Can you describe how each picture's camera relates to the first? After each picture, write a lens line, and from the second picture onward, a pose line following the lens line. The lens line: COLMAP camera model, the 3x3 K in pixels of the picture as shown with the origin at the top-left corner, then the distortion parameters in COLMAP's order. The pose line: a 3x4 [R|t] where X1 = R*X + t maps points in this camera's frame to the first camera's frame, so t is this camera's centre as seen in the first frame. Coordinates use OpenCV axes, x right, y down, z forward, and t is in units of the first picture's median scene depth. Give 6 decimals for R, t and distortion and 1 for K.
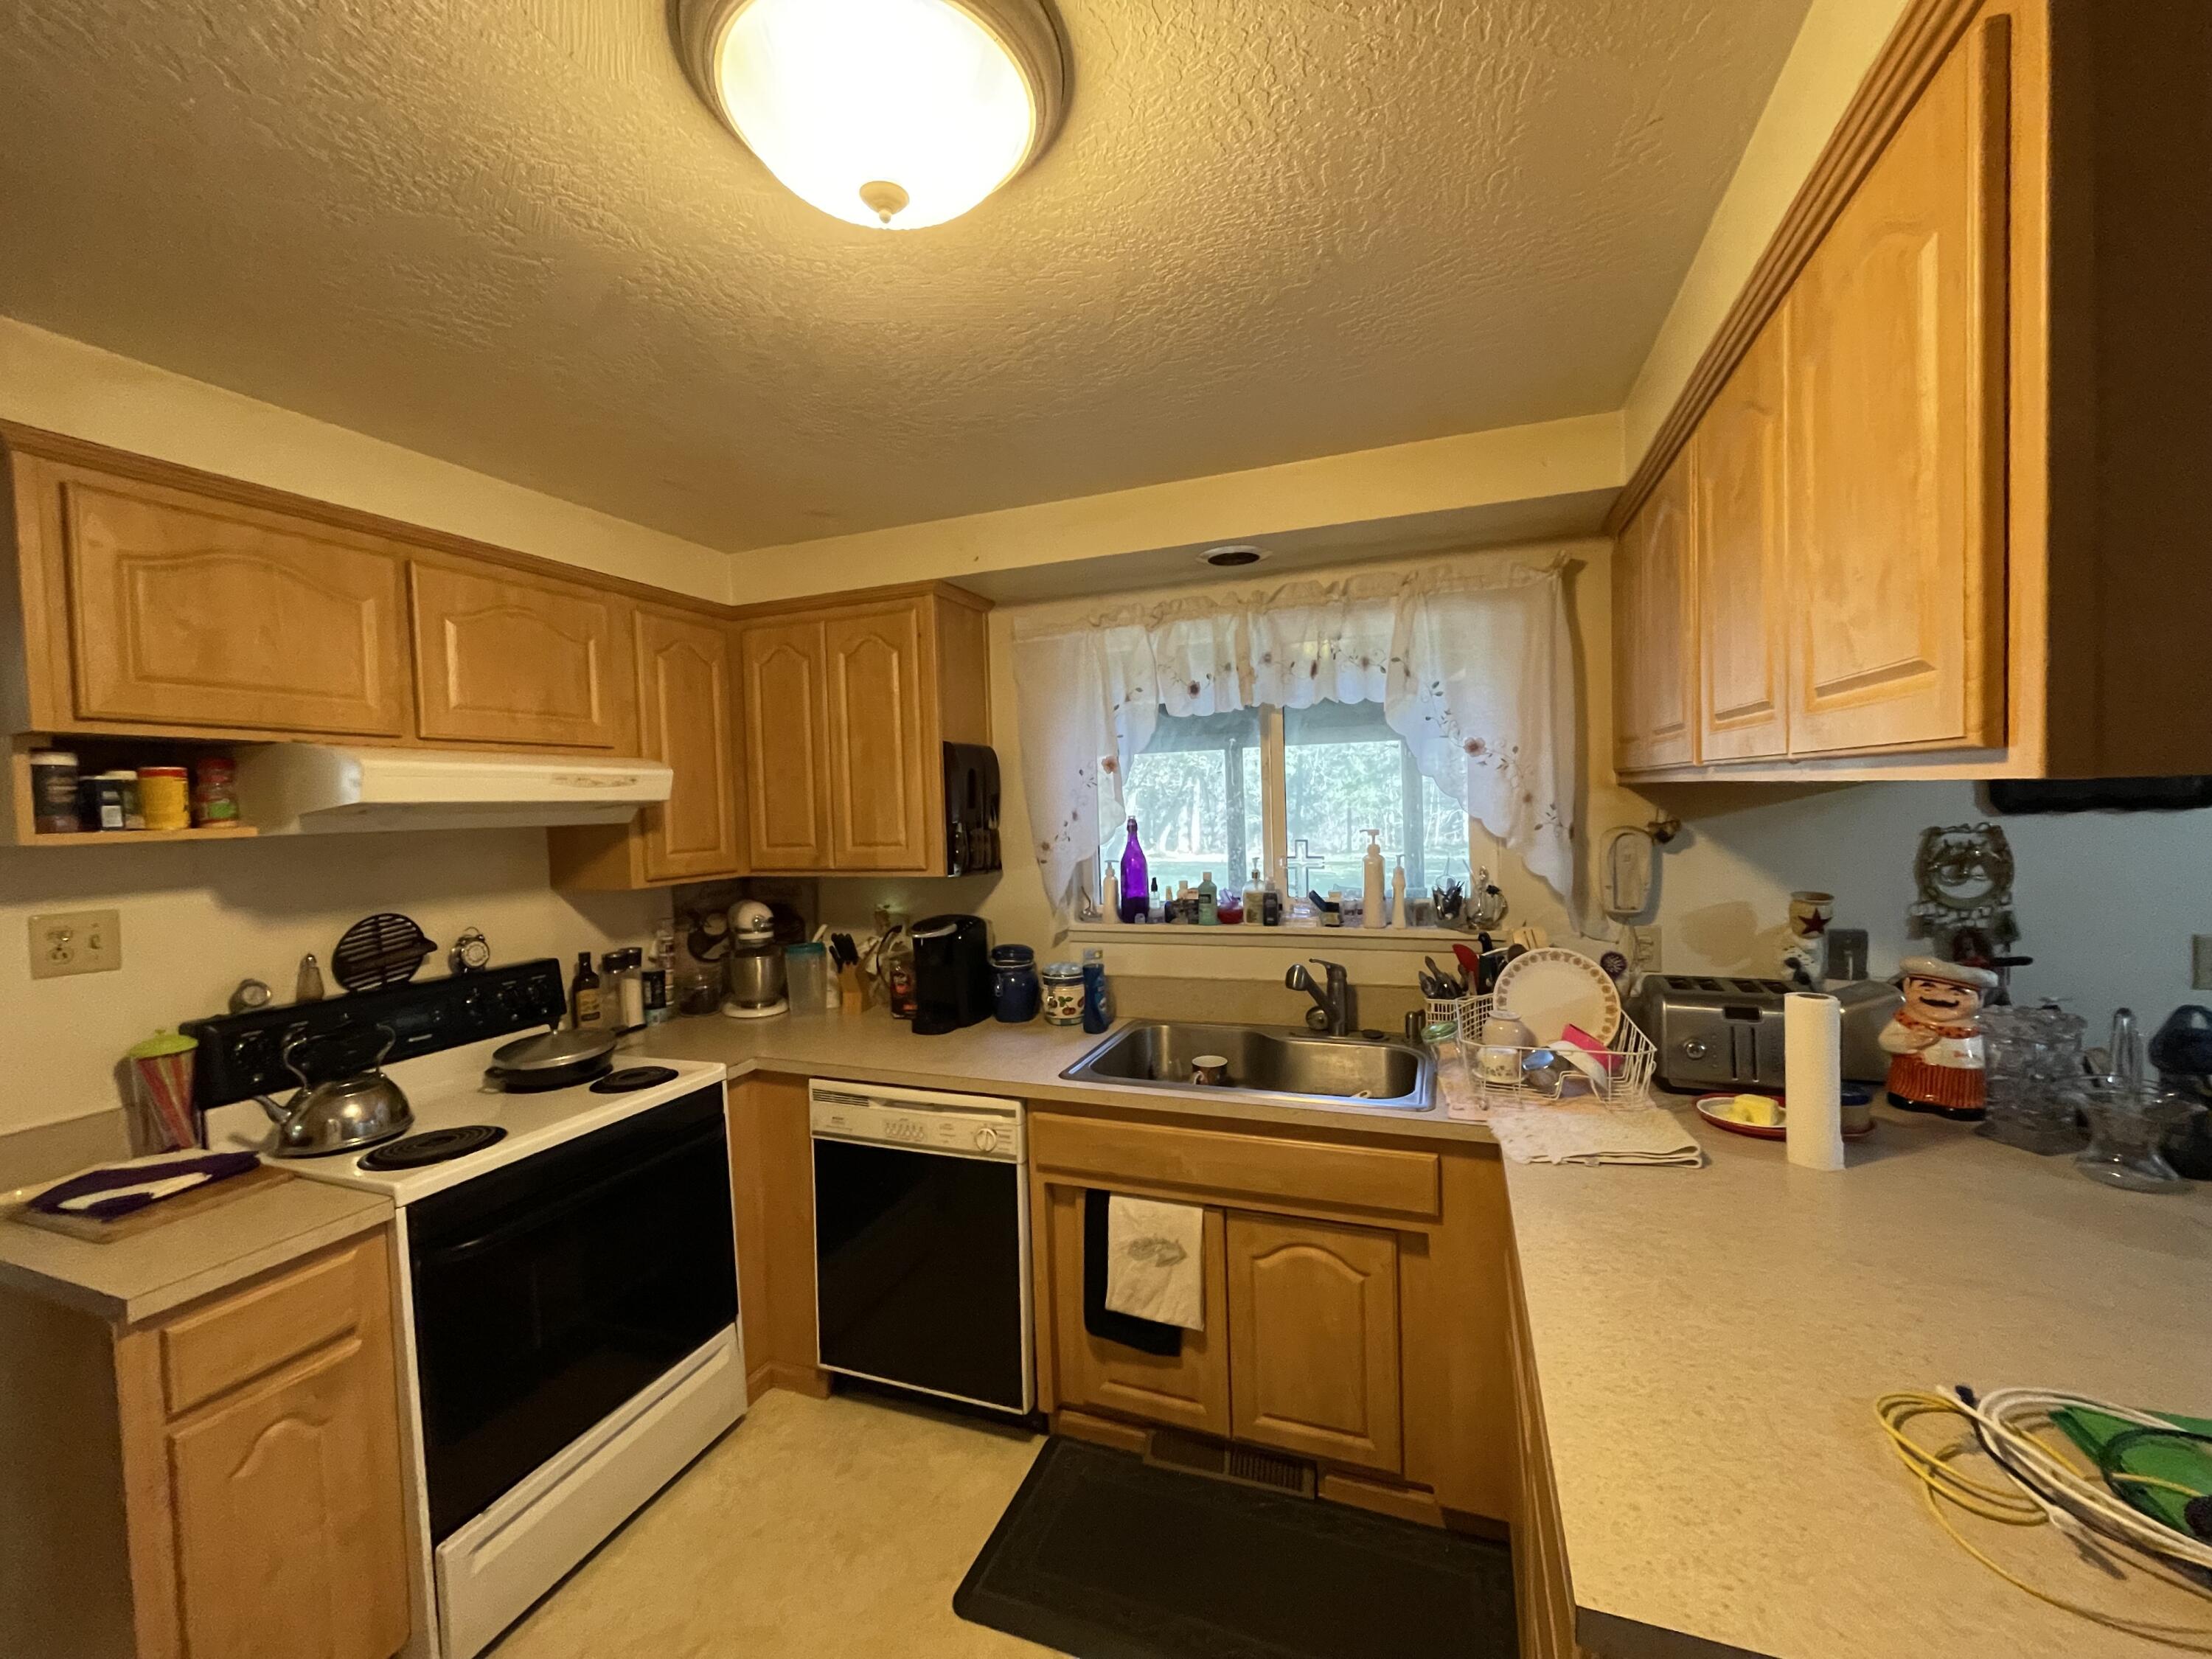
lens RADIAL K [[885.7, 0, 1109.2], [0, 885.7, 831.7], [0, 0, 1]] dist [-0.007417, 0.000010]
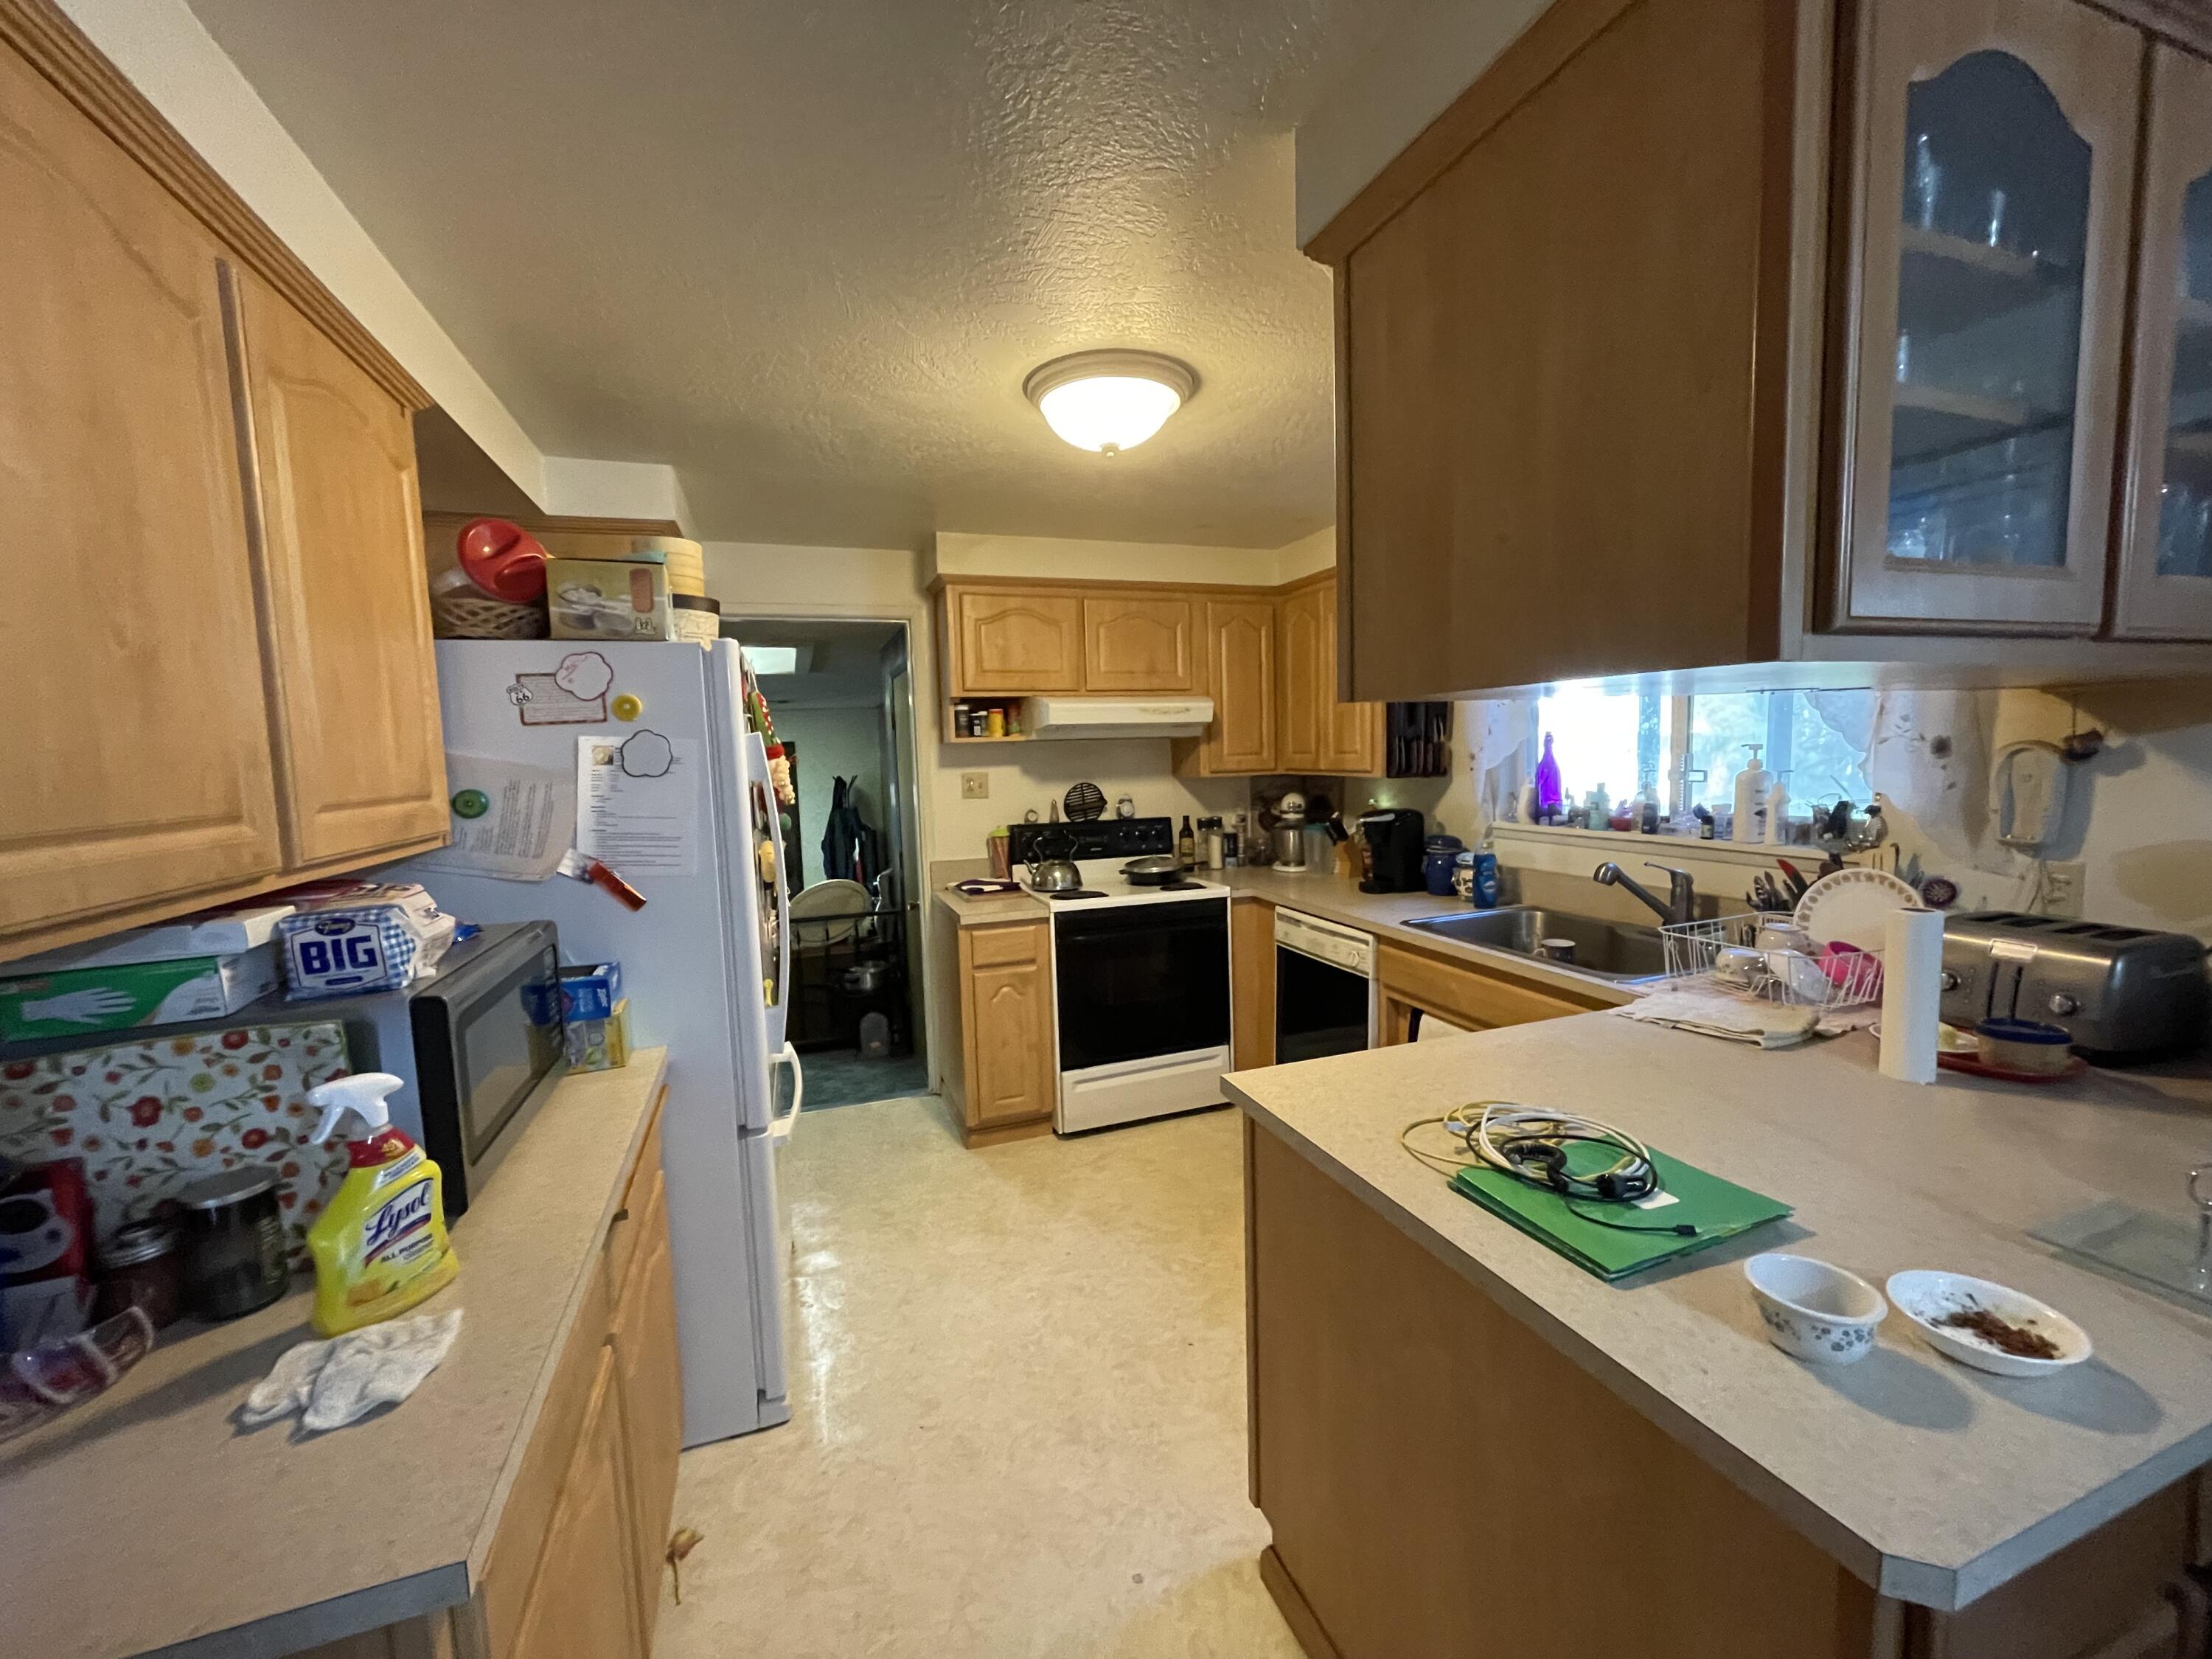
lens RADIAL K [[885.7, 0, 1105.5], [0, 885.7, 831.0], [0, 0, 1]] dist [-0.007417, 0.000010]
pose [[0.652203, 0.081818, -0.753616, 0.621024], [-0.015419, 0.995384, 0.094722, 0.013214], [0.757887, -0.050158, 0.650454, -0.209352]]
